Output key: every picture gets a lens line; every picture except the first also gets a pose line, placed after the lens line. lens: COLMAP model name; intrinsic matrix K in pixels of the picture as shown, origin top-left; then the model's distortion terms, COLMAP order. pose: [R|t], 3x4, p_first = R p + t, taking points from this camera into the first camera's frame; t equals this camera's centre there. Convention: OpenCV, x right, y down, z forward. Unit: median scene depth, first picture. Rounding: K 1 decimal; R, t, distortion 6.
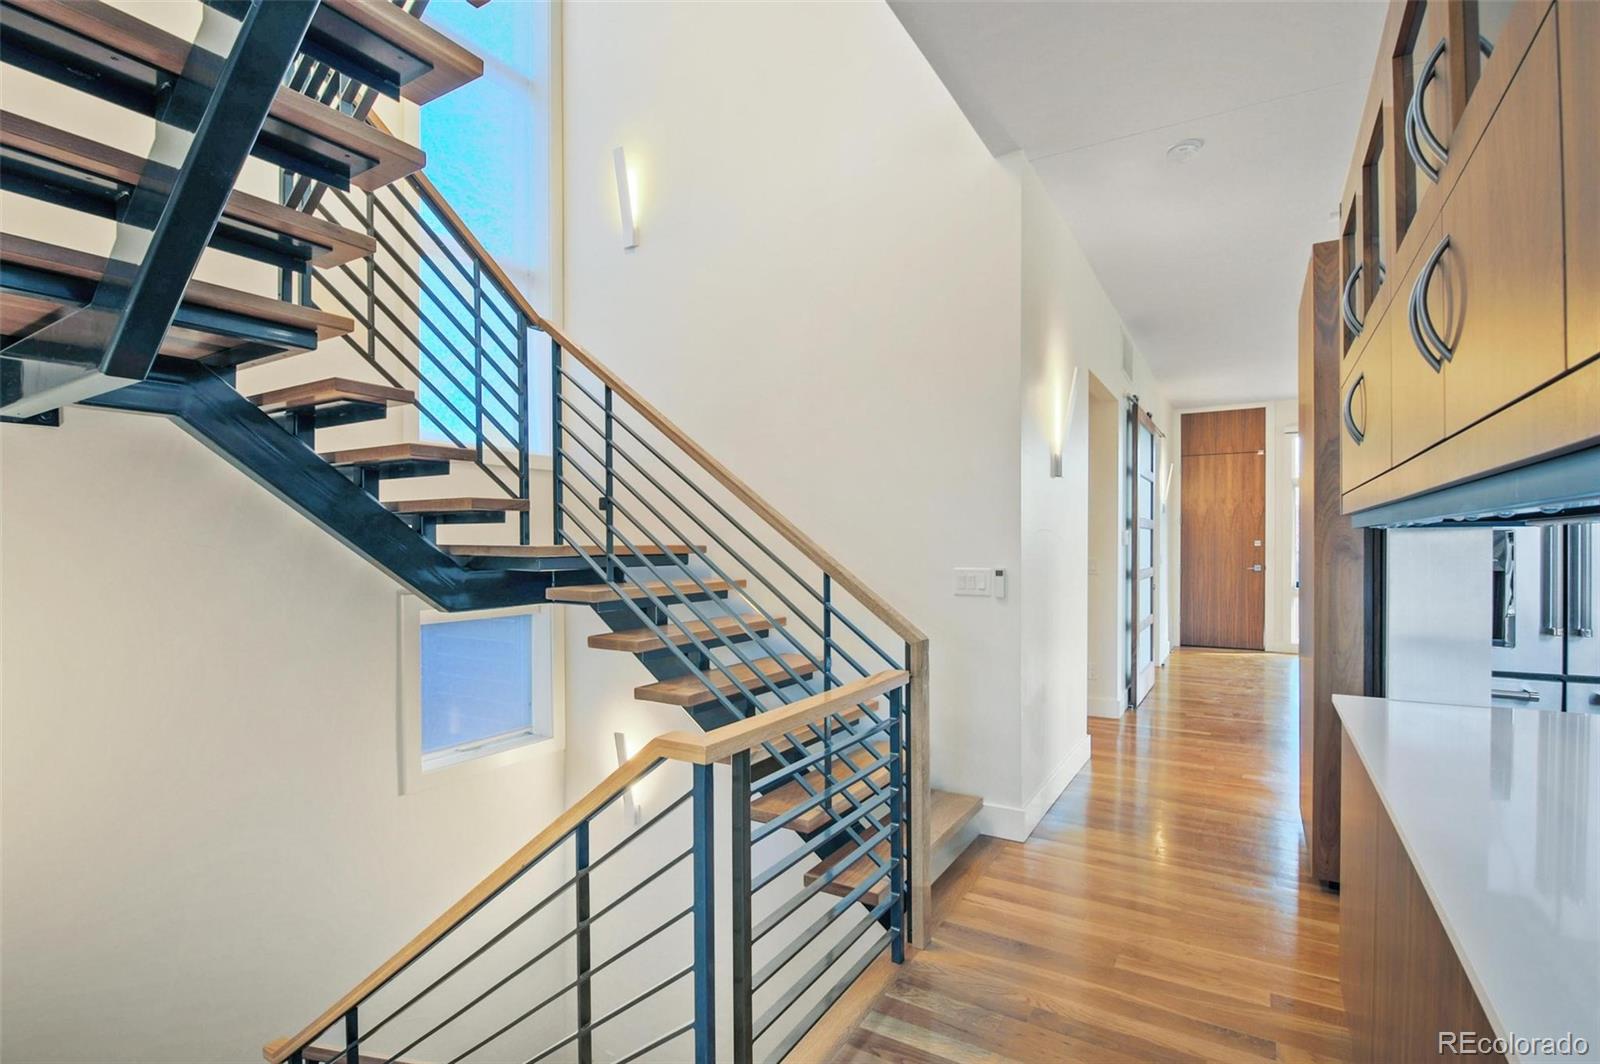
lens RADIAL K [[769.8, 0, 798.7], [0, 769.8, 553.2], [0, 0, 1]] dist [-0.000765, -0.000134]
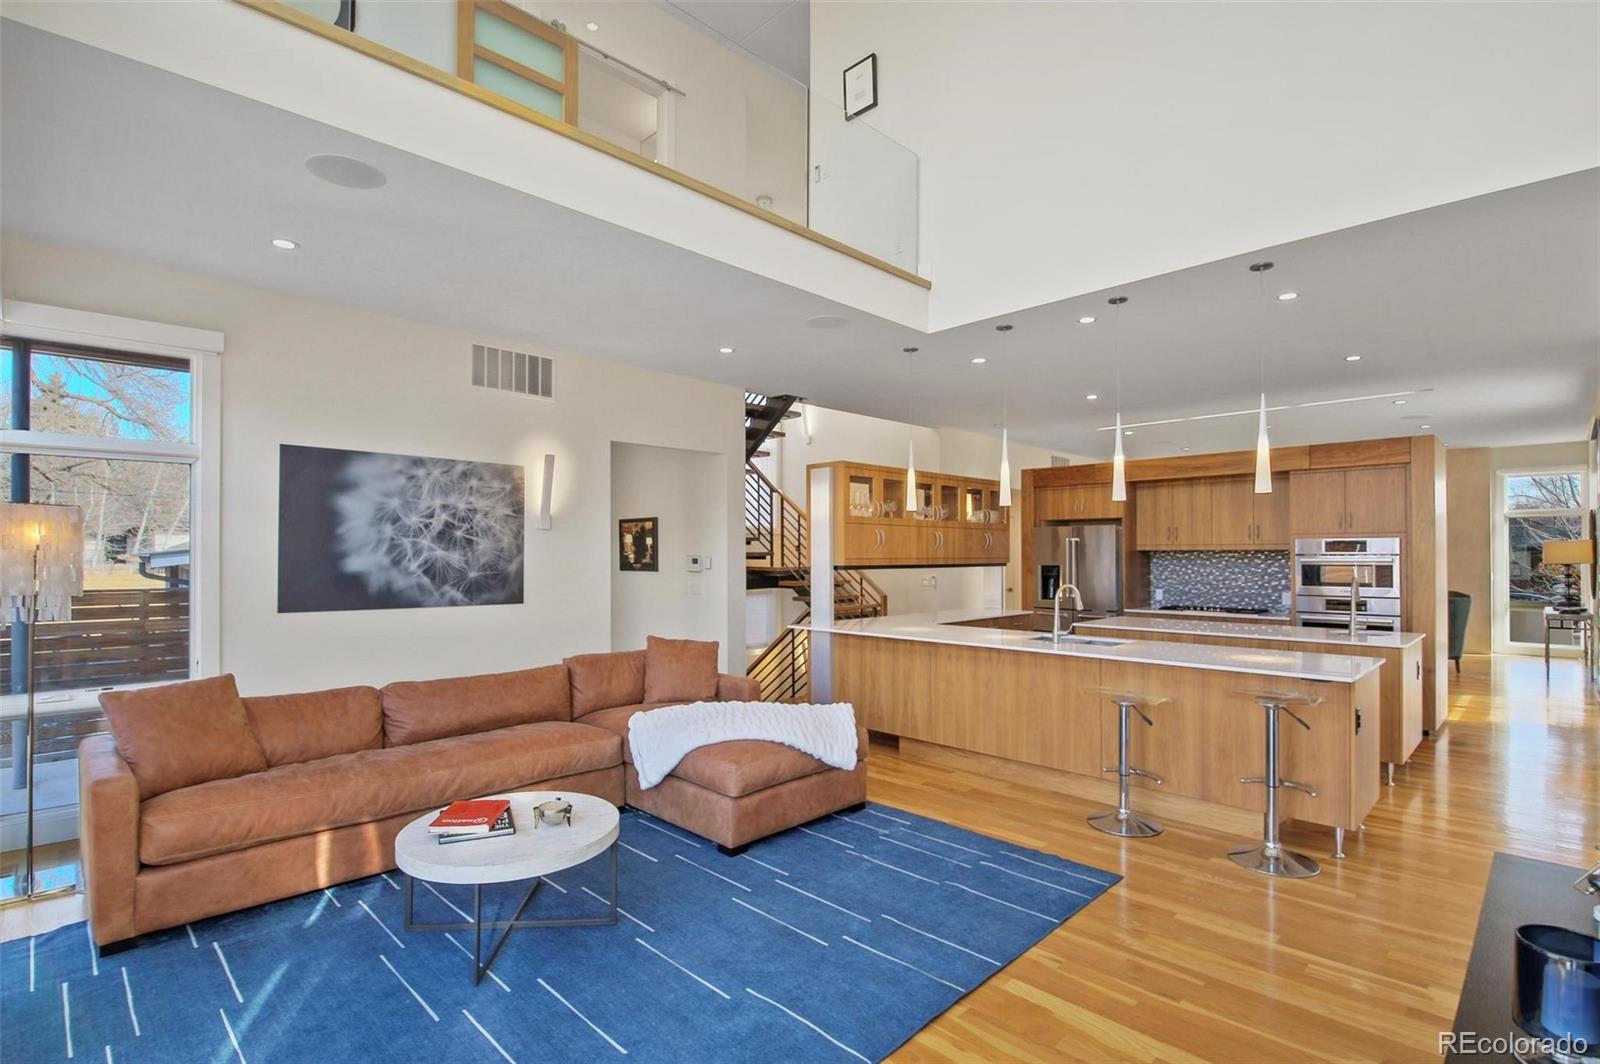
lens RADIAL K [[769.8, 0, 798.7], [0, 769.8, 553.2], [0, 0, 1]] dist [-0.000765, -0.000134]
pose [[0.963697, 0.003432, -0.266976, 0.530555], [-0.006407, 0.999927, -0.010270, -0.032357], [0.266921, 0.011608, 0.963648, -1.815105]]
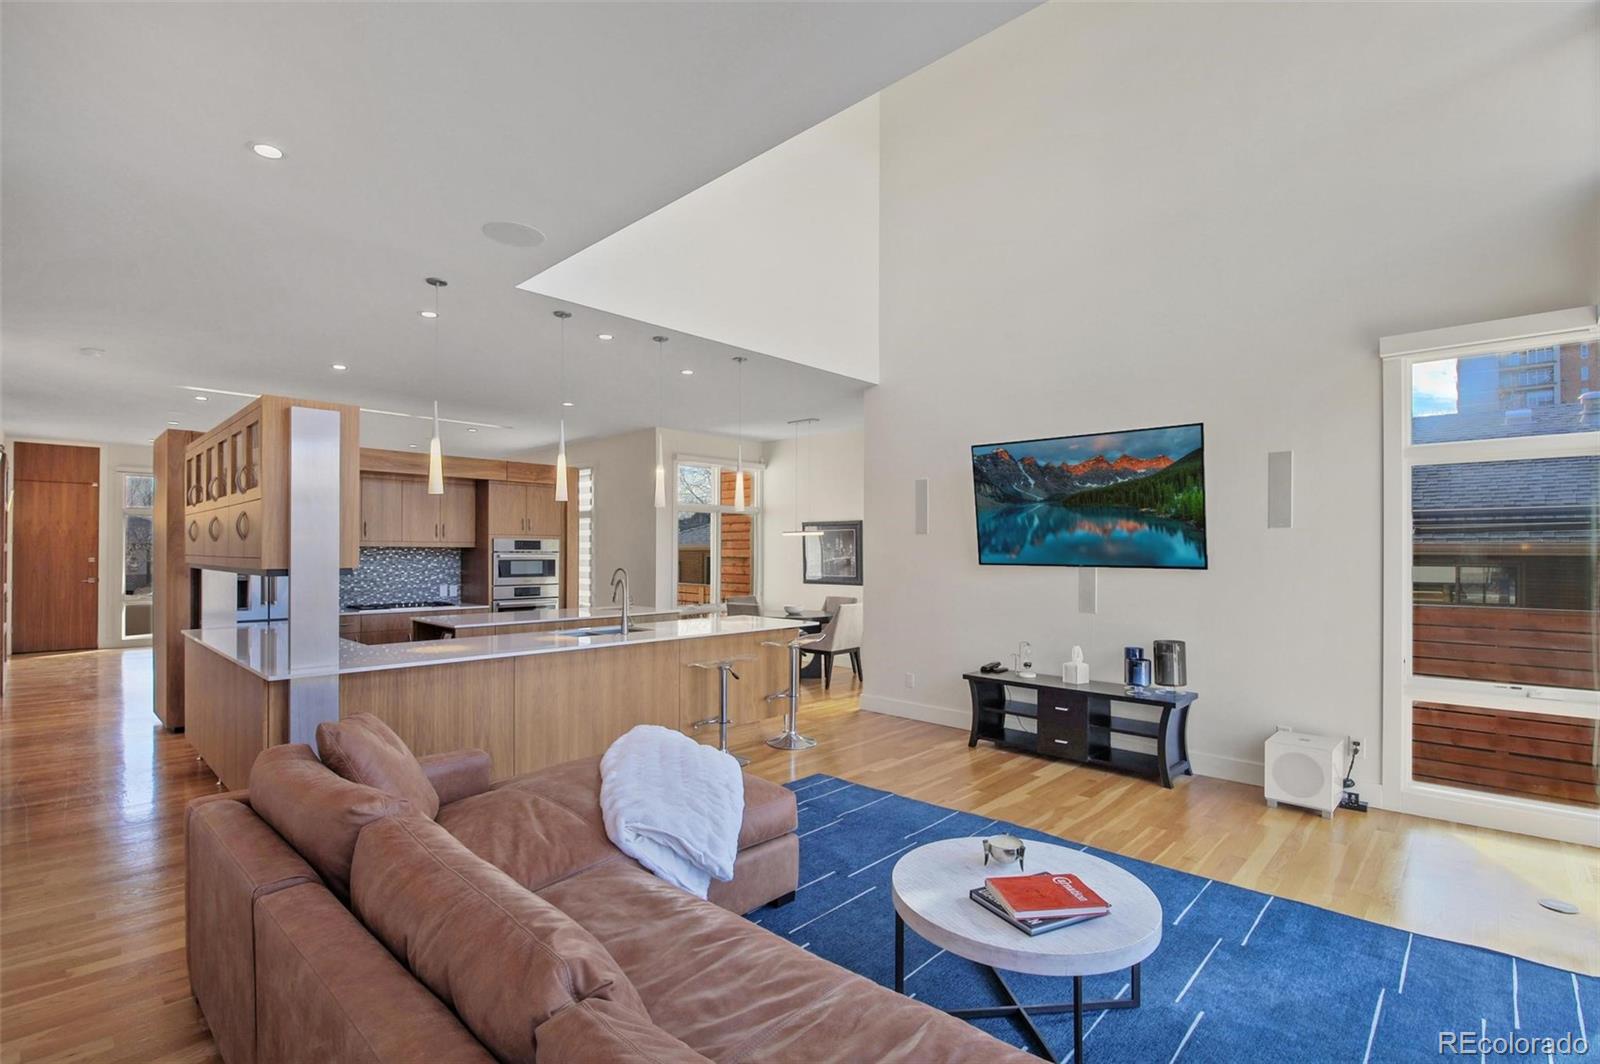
lens RADIAL K [[738.3, 0, 817.9], [0, 738.3, 549.1], [0, 0, 1]] dist [-0.003083, -0.000607]
pose [[0.225069, 0.008560, 0.974305, -0.755732], [0.005215, 0.999937, -0.009990, -0.037363], [-0.974329, 0.007329, 0.225010, -1.009938]]
